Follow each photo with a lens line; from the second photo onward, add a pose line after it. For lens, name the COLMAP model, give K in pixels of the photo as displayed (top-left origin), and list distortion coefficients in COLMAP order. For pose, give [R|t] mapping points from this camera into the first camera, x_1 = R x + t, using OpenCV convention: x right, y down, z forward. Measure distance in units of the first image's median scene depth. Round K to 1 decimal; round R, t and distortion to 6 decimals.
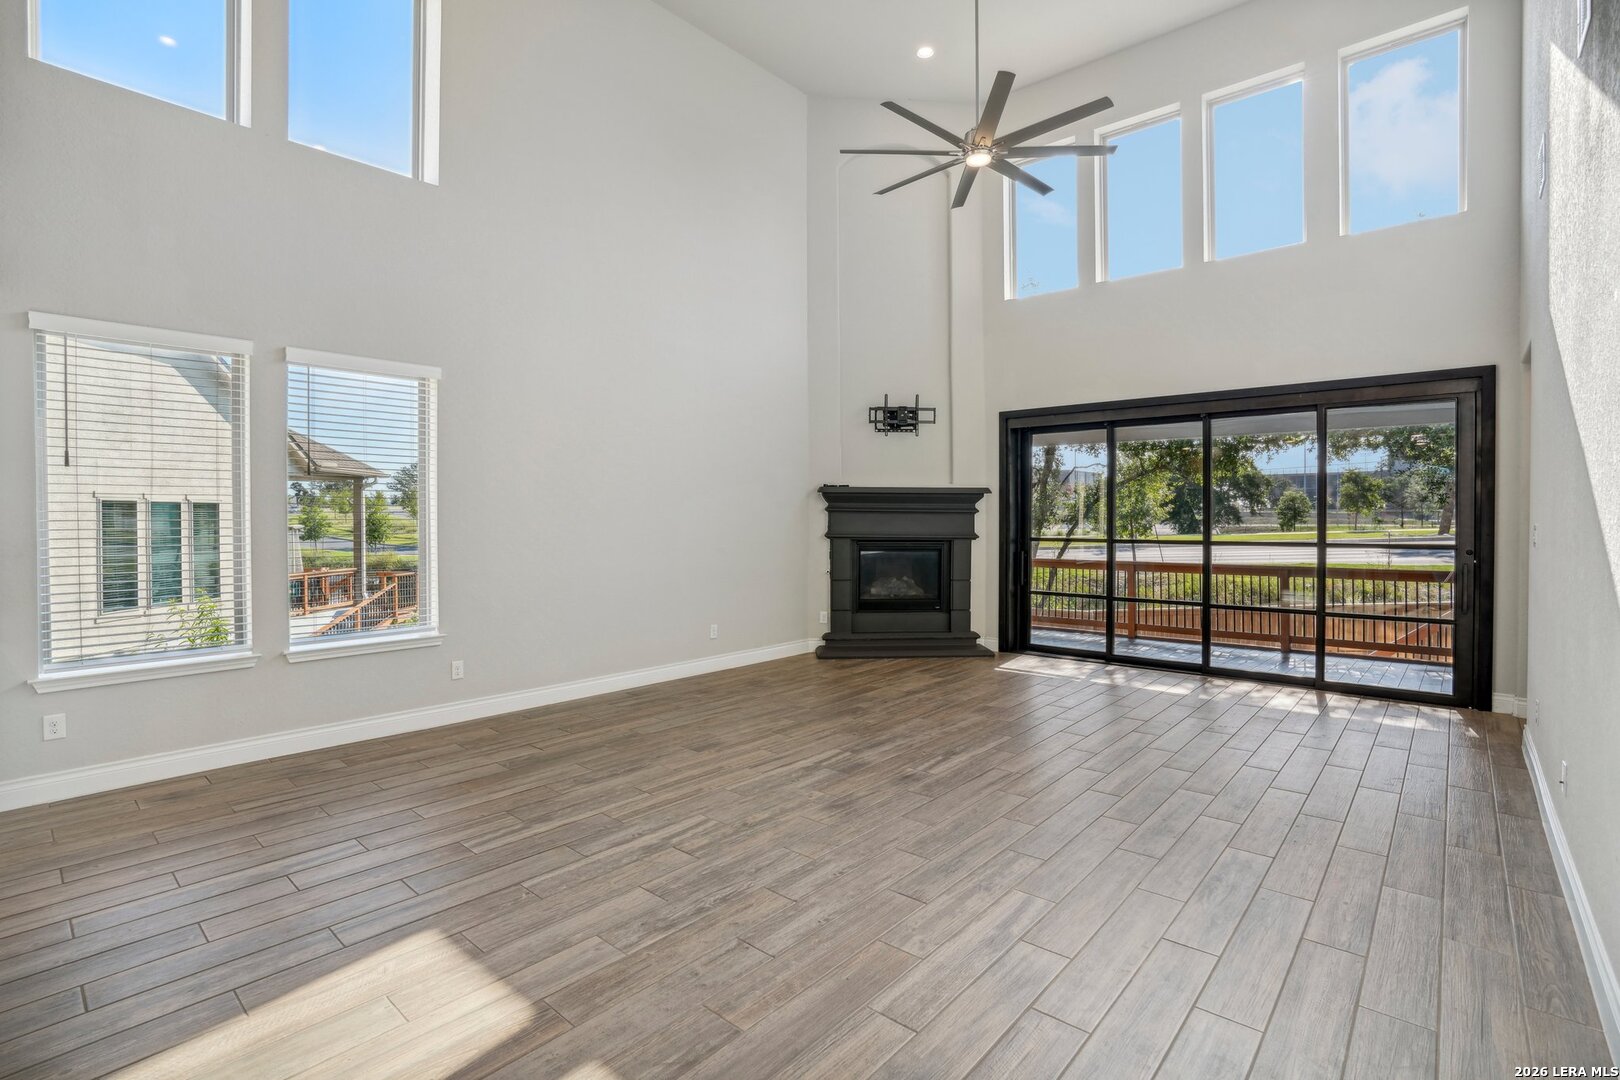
lens RADIAL K [[755.0, 0, 796.0], [0, 755.0, 538.7], [0, 0, 1]] dist [-0.044980, 0.011063]
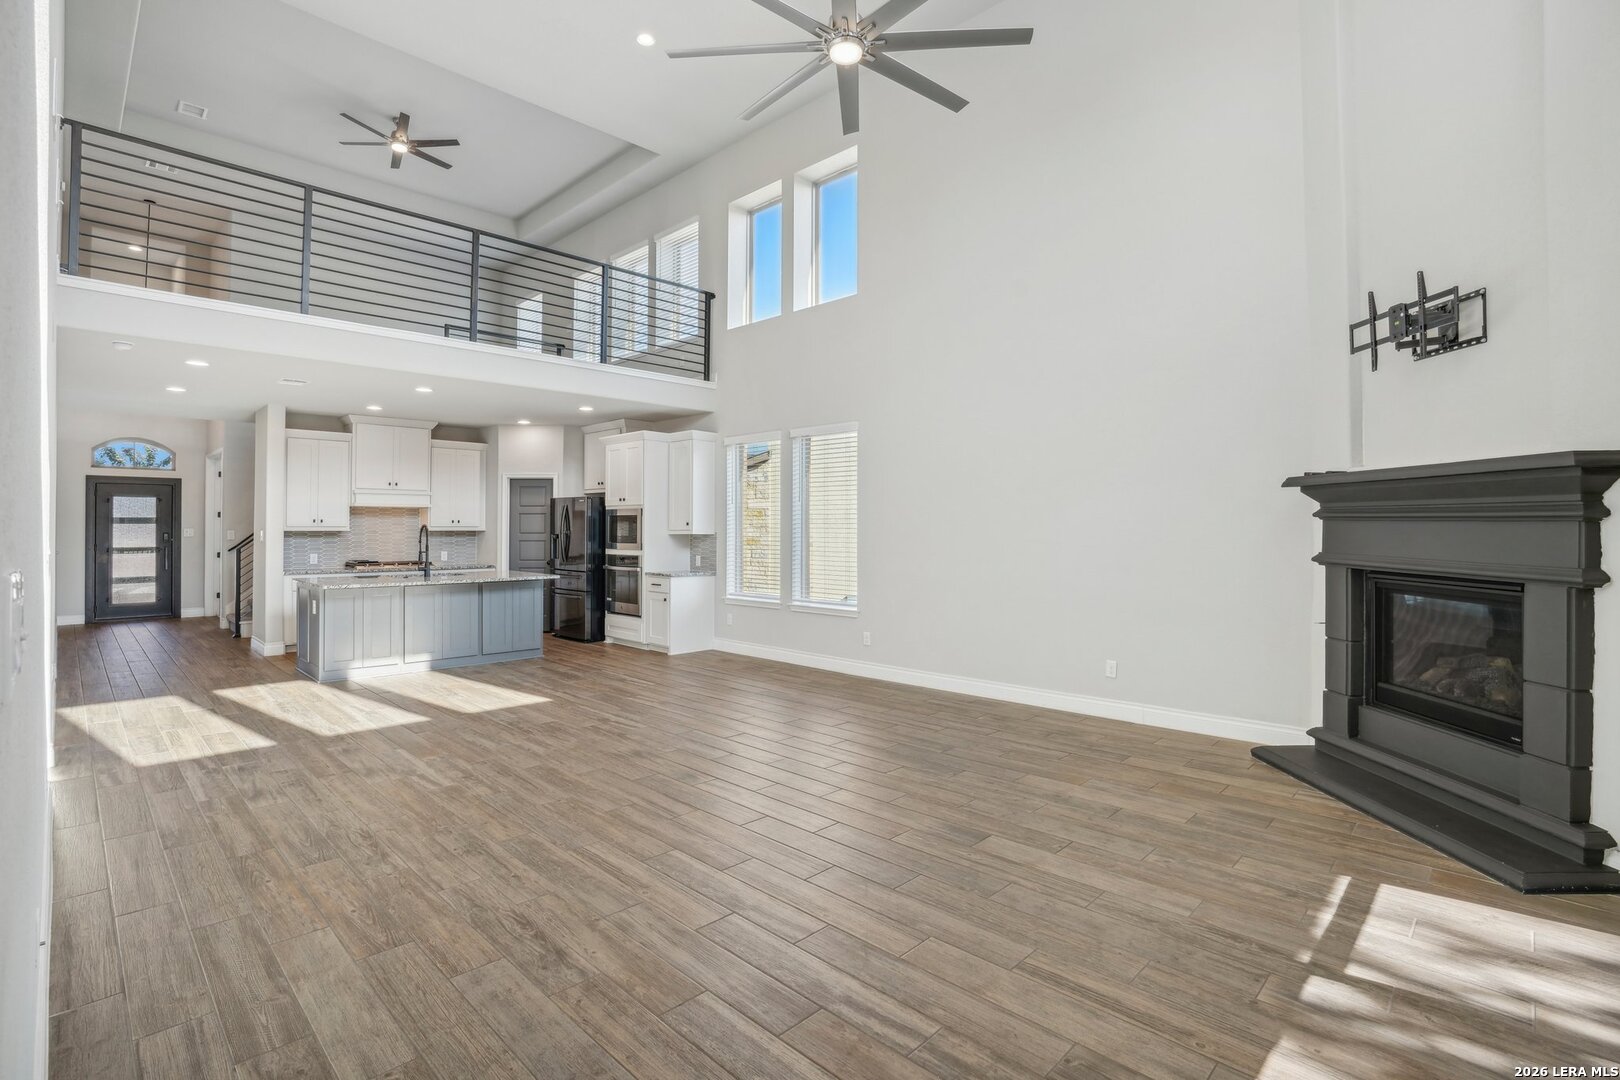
lens RADIAL K [[755.0, 0, 818.8], [0, 755.0, 525.0], [0, 0, 1]] dist [-0.044980, 0.011063]
pose [[-0.031719, -0.002703, -0.999493, 0.737600], [-0.029543, 0.999562, -0.001765, -0.021278], [0.999060, 0.029472, -0.031785, 0.746554]]
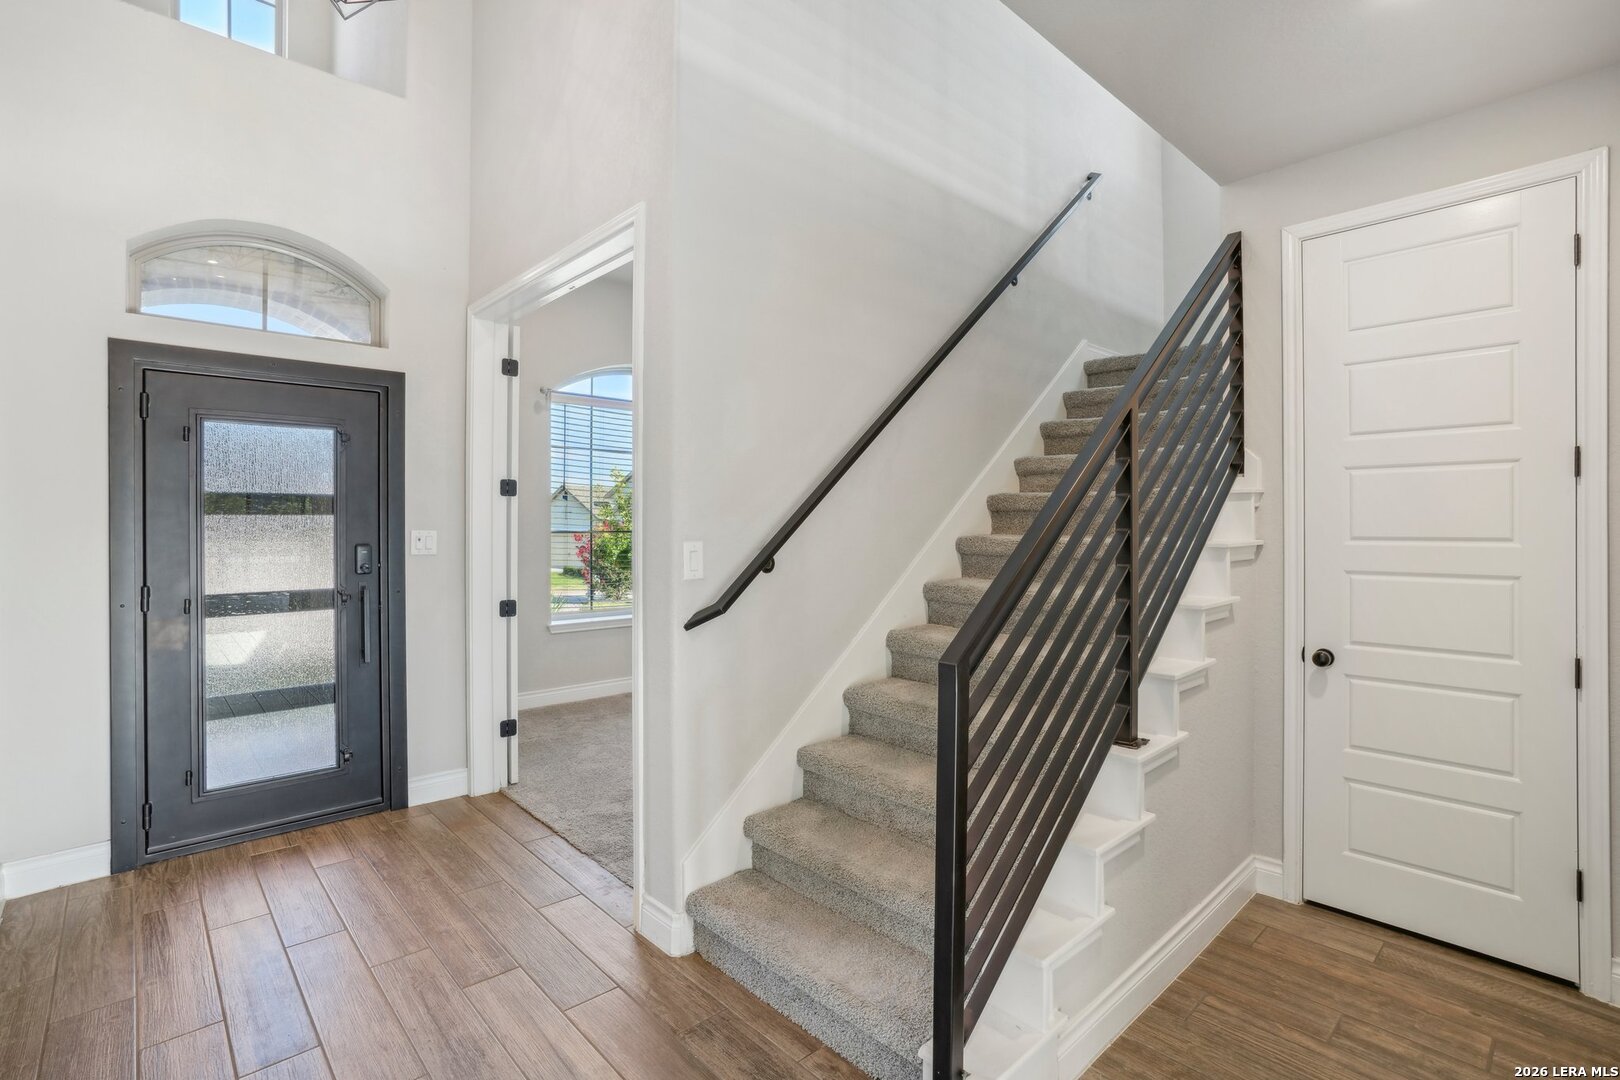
lens RADIAL K [[755.0, 0, 821.3], [0, 755.0, 532.5], [0, 0, 1]] dist [-0.044980, 0.011063]
pose [[-0.076728, 0.008930, -0.997012, -0.410593], [-0.026496, 0.999588, 0.010992, 0.016013], [0.996700, 0.027260, -0.076460, -0.455779]]
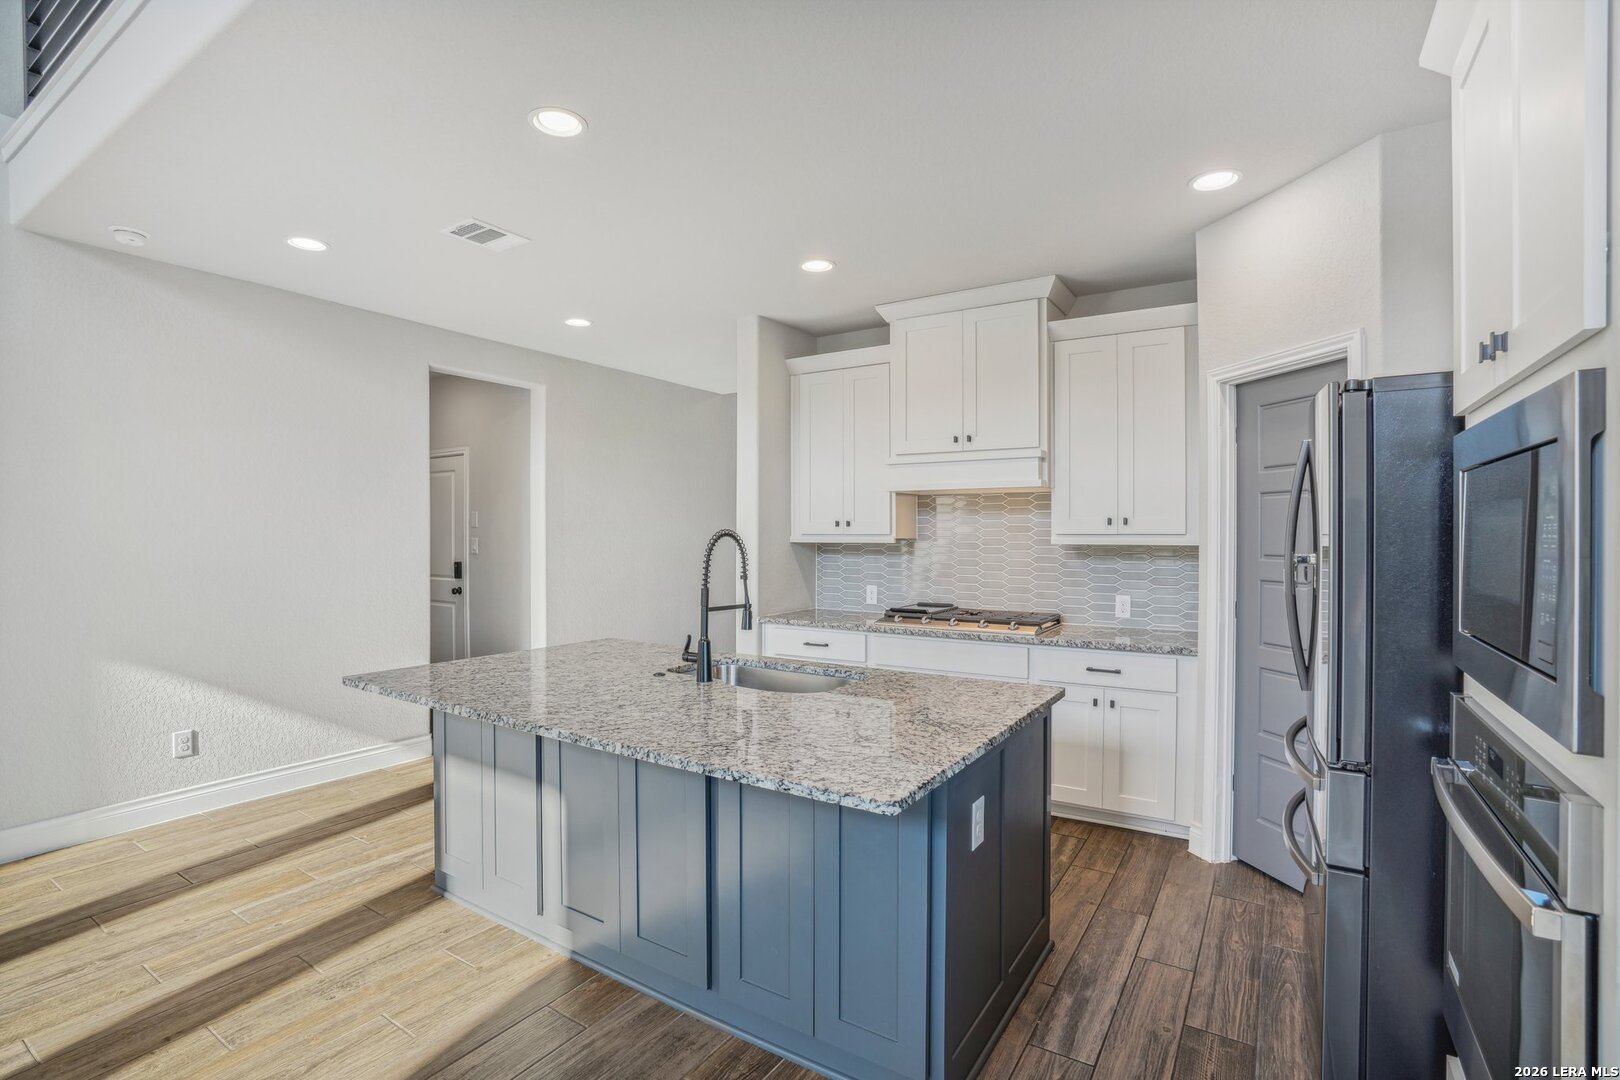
lens RADIAL K [[755.0, 0, 817.3], [0, 755.0, 534.8], [0, 0, 1]] dist [-0.044980, 0.011063]
pose [[-0.985581, -0.001174, -0.169201, -0.404739], [-0.005439, 0.999679, 0.024745, -0.011297], [0.169117, 0.025309, -0.985271, 0.504006]]
